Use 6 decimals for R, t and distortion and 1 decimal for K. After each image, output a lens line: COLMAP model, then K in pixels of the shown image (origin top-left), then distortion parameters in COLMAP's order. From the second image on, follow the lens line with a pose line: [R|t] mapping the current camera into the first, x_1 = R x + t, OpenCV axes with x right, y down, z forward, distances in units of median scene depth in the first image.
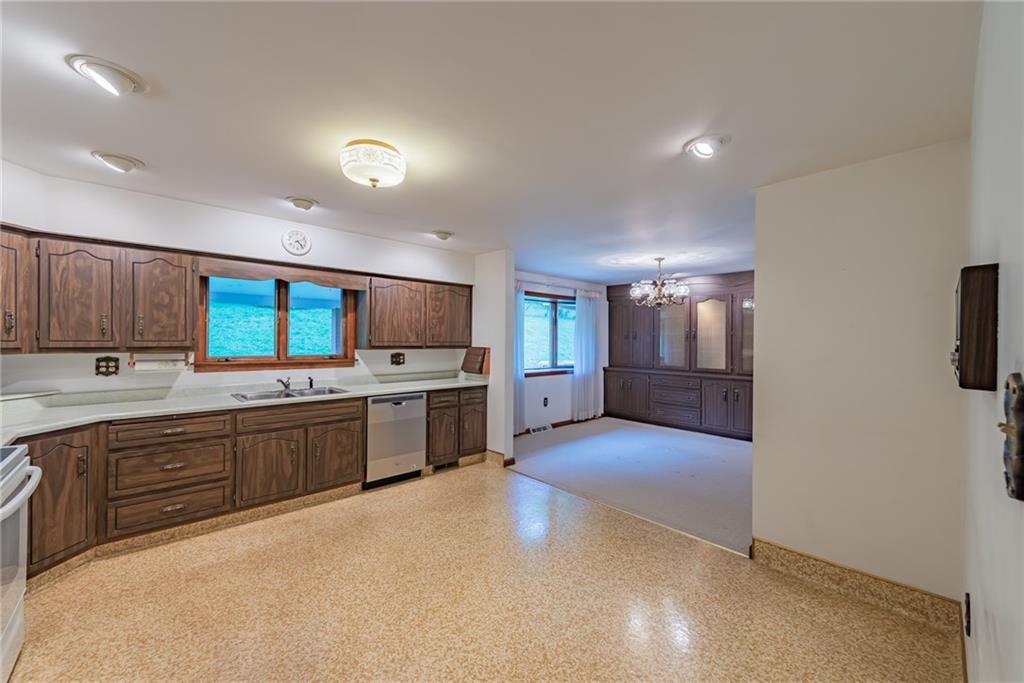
lens RADIAL K [[402.8, 0, 506.5], [0, 402.8, 341.7], [0, 0, 1]] dist [0.010542, -0.000452]
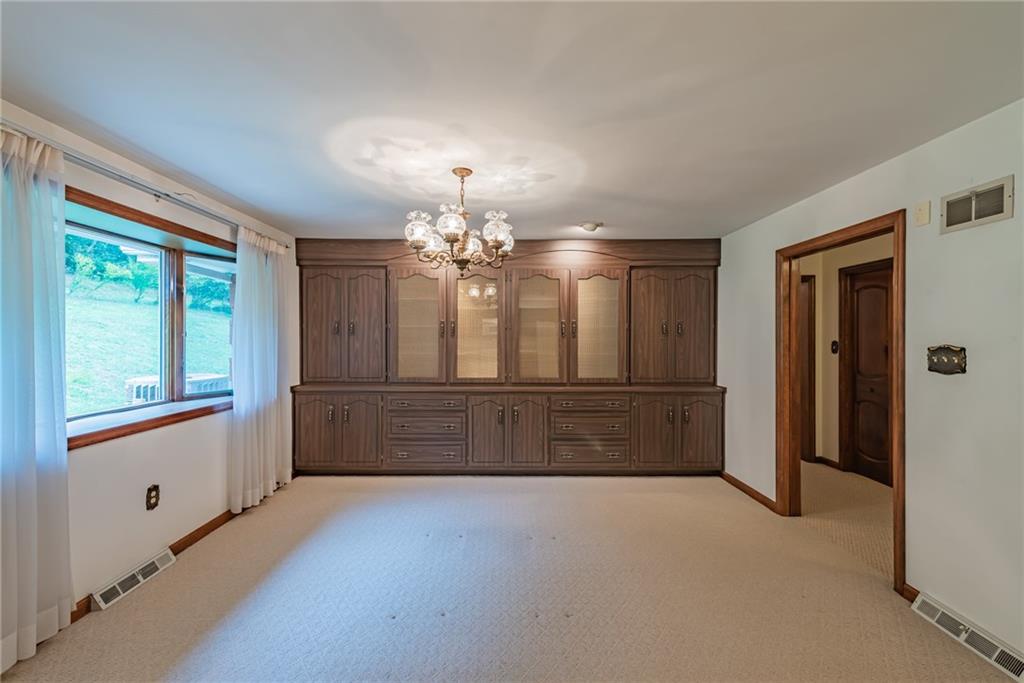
lens RADIAL K [[402.8, 0, 508.1], [0, 402.8, 339.3], [0, 0, 1]] dist [0.010542, -0.000452]
pose [[0.666809, -0.006551, 0.745200, 0.036738], [0.006387, 0.999975, 0.003076, -0.000110], [-0.745202, 0.002709, 0.666834, 0.504221]]
